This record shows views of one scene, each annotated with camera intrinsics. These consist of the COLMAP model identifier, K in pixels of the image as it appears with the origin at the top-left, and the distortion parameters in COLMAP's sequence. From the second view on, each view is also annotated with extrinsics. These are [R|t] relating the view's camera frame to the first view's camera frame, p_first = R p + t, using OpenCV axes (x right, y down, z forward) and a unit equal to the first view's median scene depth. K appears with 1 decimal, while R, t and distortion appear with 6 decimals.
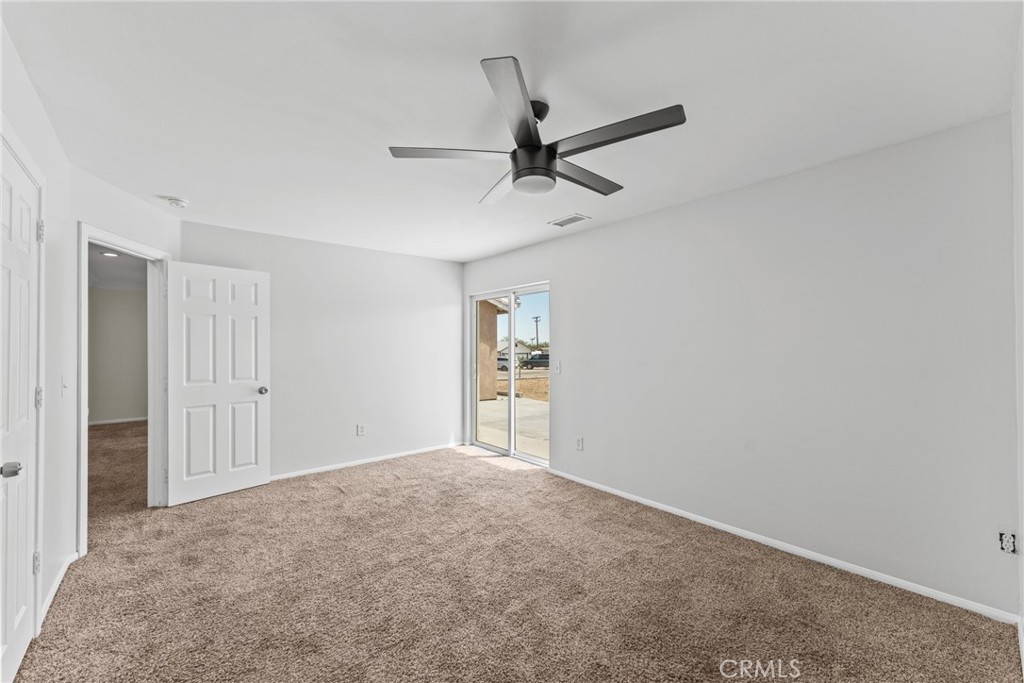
lens RADIAL K [[409.7, 0, 507.8], [0, 409.7, 343.4], [0, 0, 1]] dist [0.001006, -0.000229]
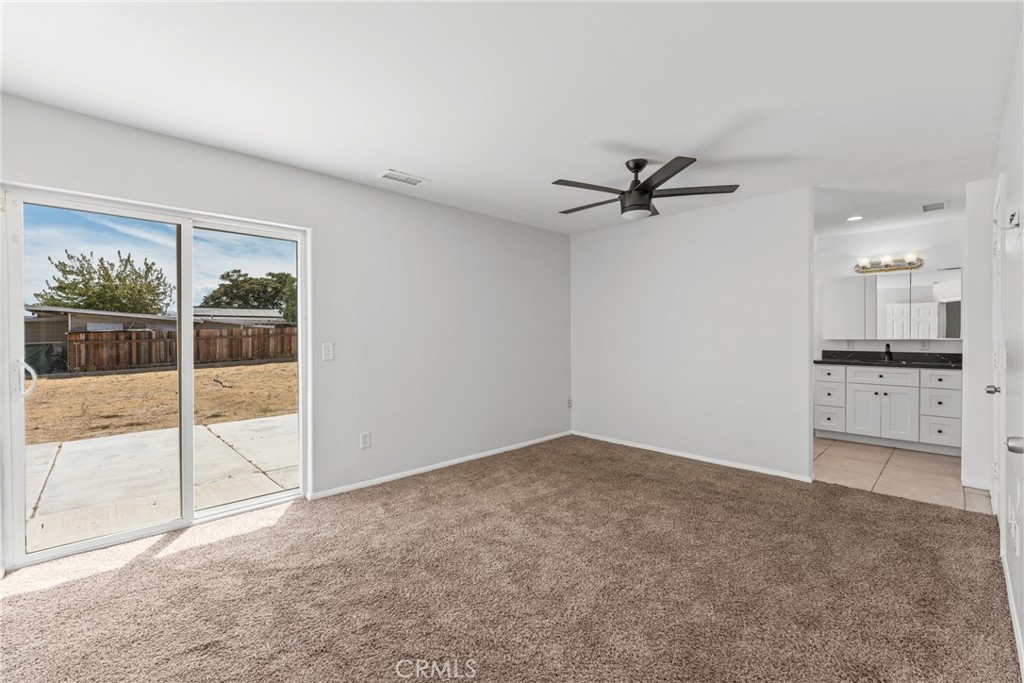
lens RADIAL K [[449.8, 0, 509.8], [0, 449.8, 335.2], [0, 0, 1]] dist [-0.000963, -0.000052]
pose [[-0.062855, -0.010604, 0.997966, -1.270629], [-0.005255, 0.999933, 0.010294, 0.035068], [-0.998009, -0.004597, -0.062907, 1.297684]]
